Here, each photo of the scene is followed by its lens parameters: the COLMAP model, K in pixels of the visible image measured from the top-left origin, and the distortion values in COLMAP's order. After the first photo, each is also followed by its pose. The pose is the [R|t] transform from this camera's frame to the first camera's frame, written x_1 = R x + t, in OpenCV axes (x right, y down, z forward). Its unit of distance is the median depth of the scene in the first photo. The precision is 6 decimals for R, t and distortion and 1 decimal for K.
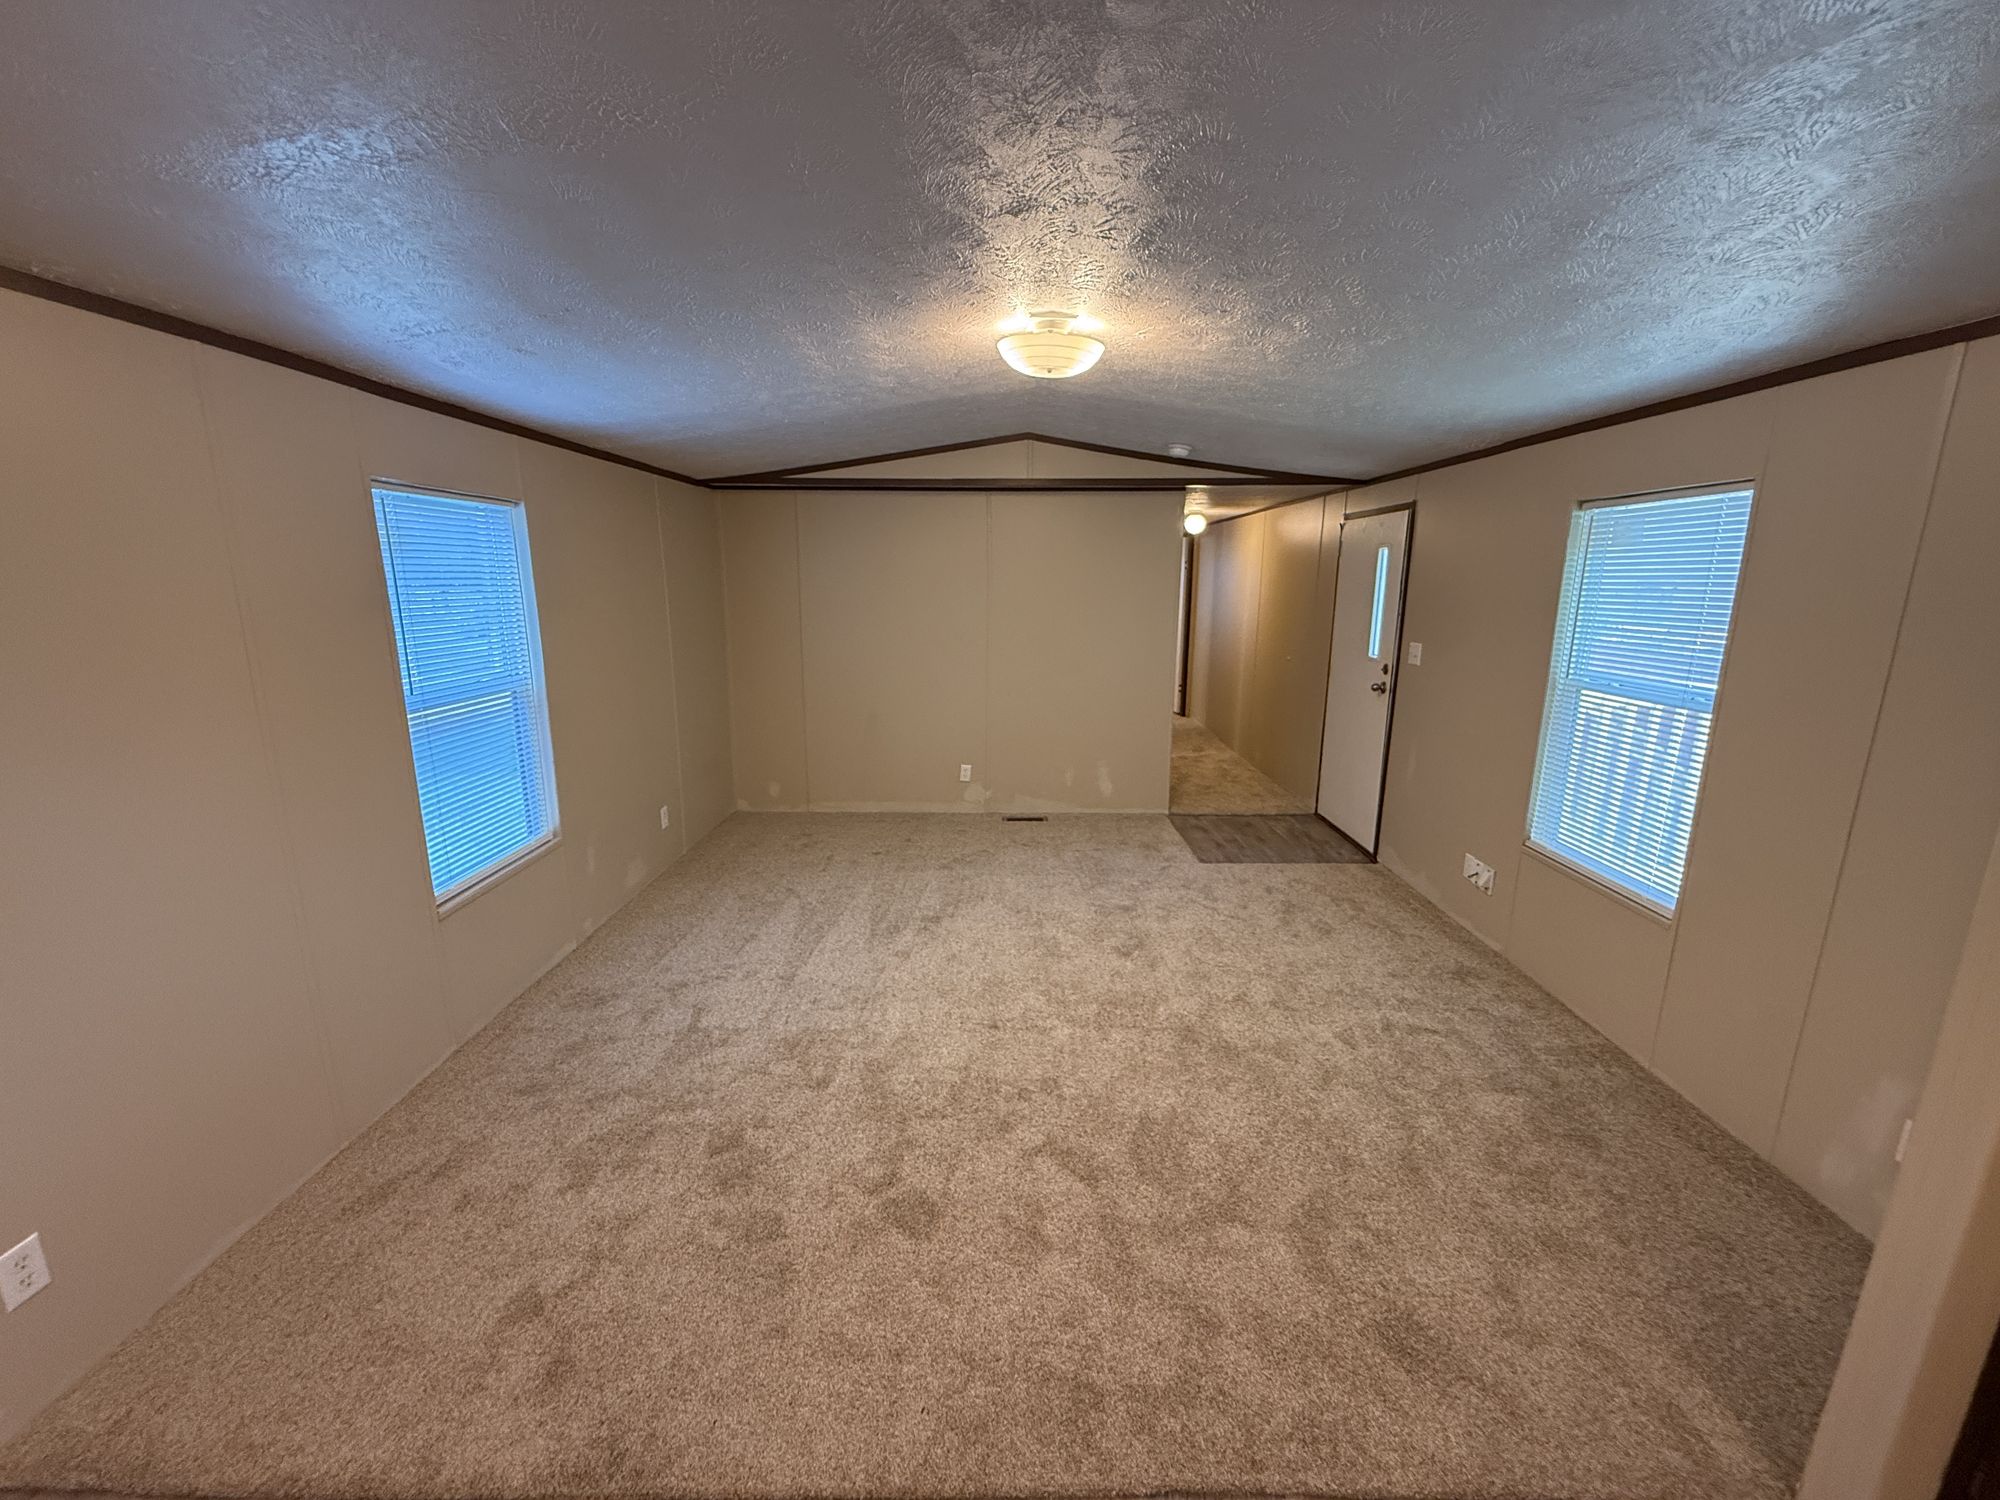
lens RADIAL K [[796.8, 0, 999.3], [0, 796.8, 750.5], [0, 0, 1]] dist [0.000399, 0.000422]
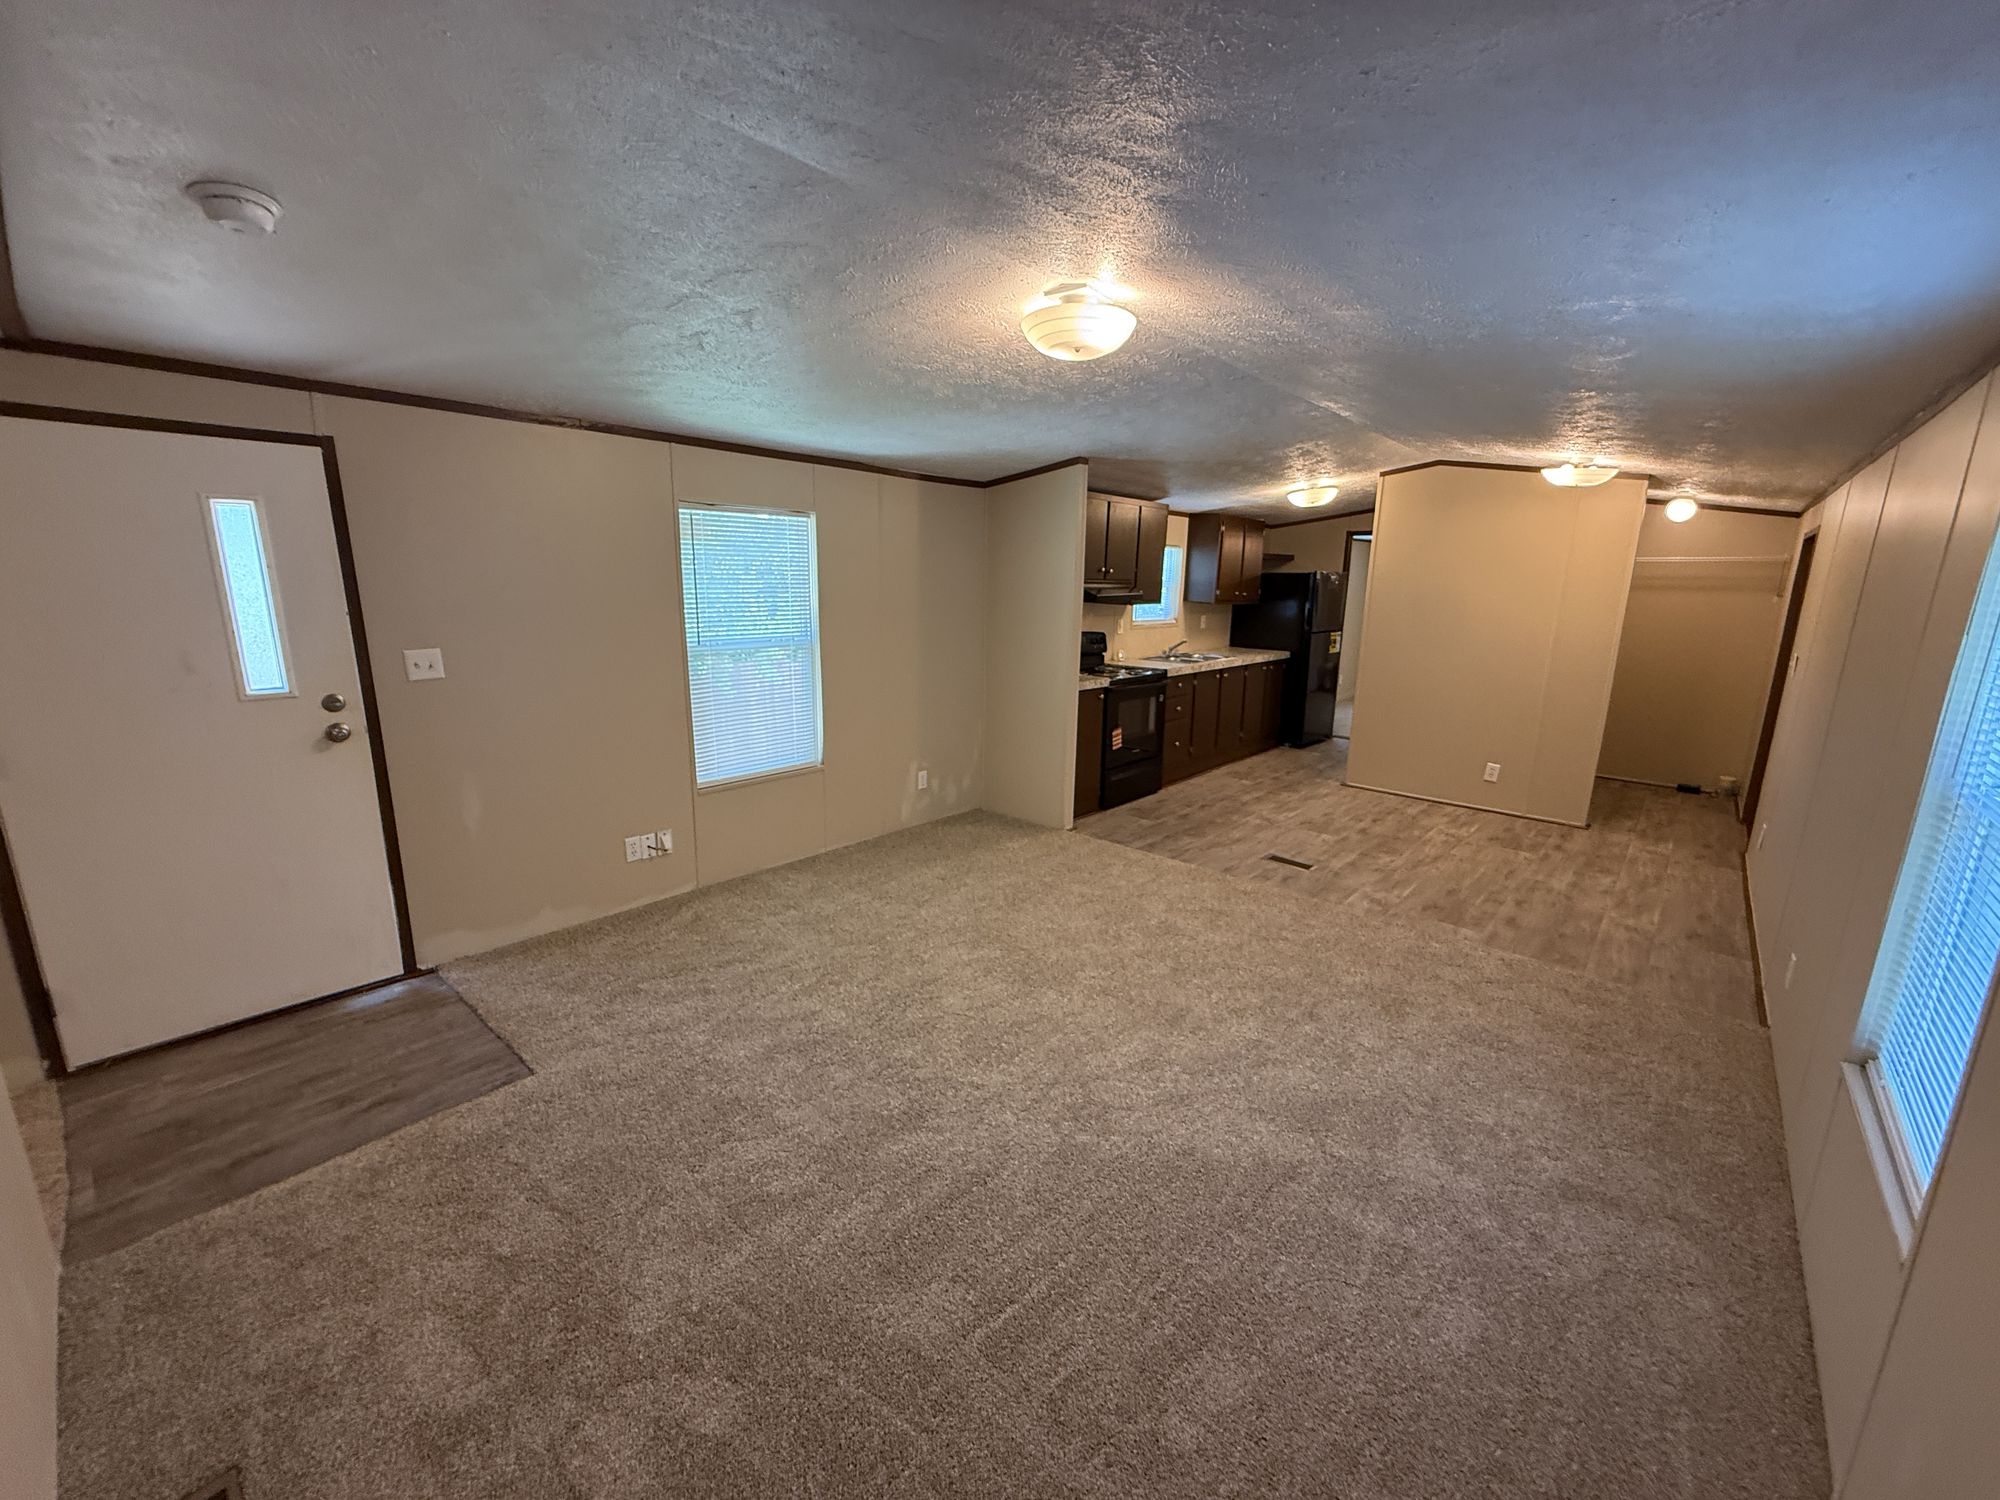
lens RADIAL K [[796.8, 0, 999.3], [0, 796.8, 750.5], [0, 0, 1]] dist [0.000399, 0.000422]
pose [[-0.757938, -0.160519, 0.632269, -0.351252], [0.116291, 0.920476, 0.373094, -0.269474], [-0.641877, 0.356310, -0.678997, 1.242315]]
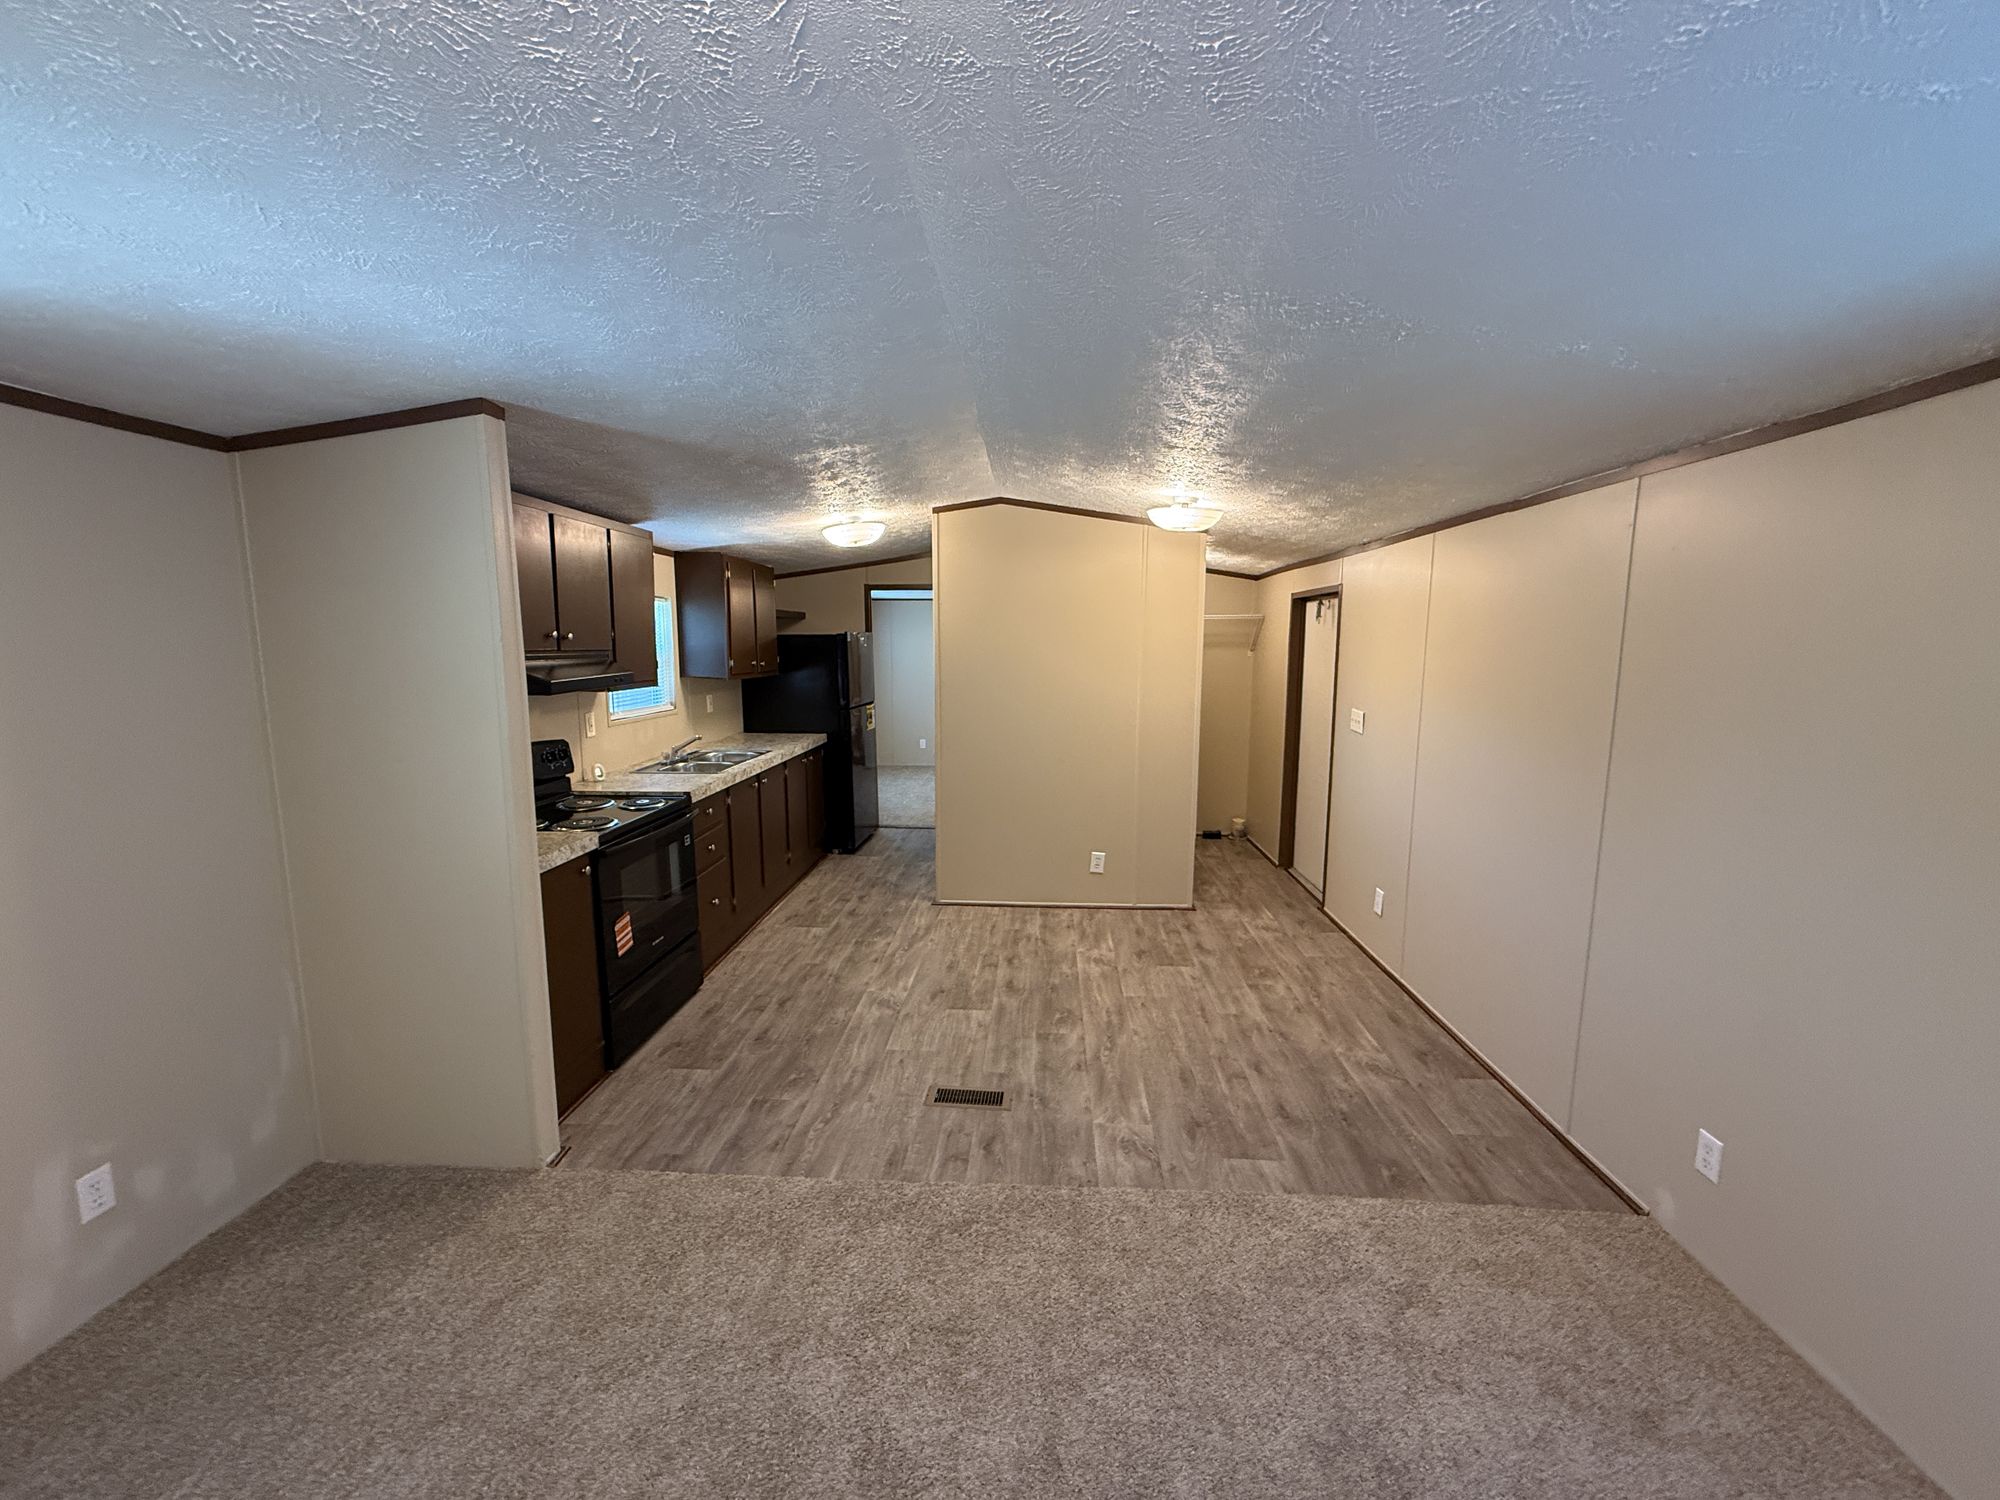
lens RADIAL K [[796.8, 0, 999.3], [0, 796.8, 750.5], [0, 0, 1]] dist [0.000399, 0.000422]
pose [[-0.999075, -0.013938, 0.040676, -0.018304], [0.000976, 0.938405, 0.345536, -0.179779], [-0.042987, 0.345256, -0.937523, 0.807611]]
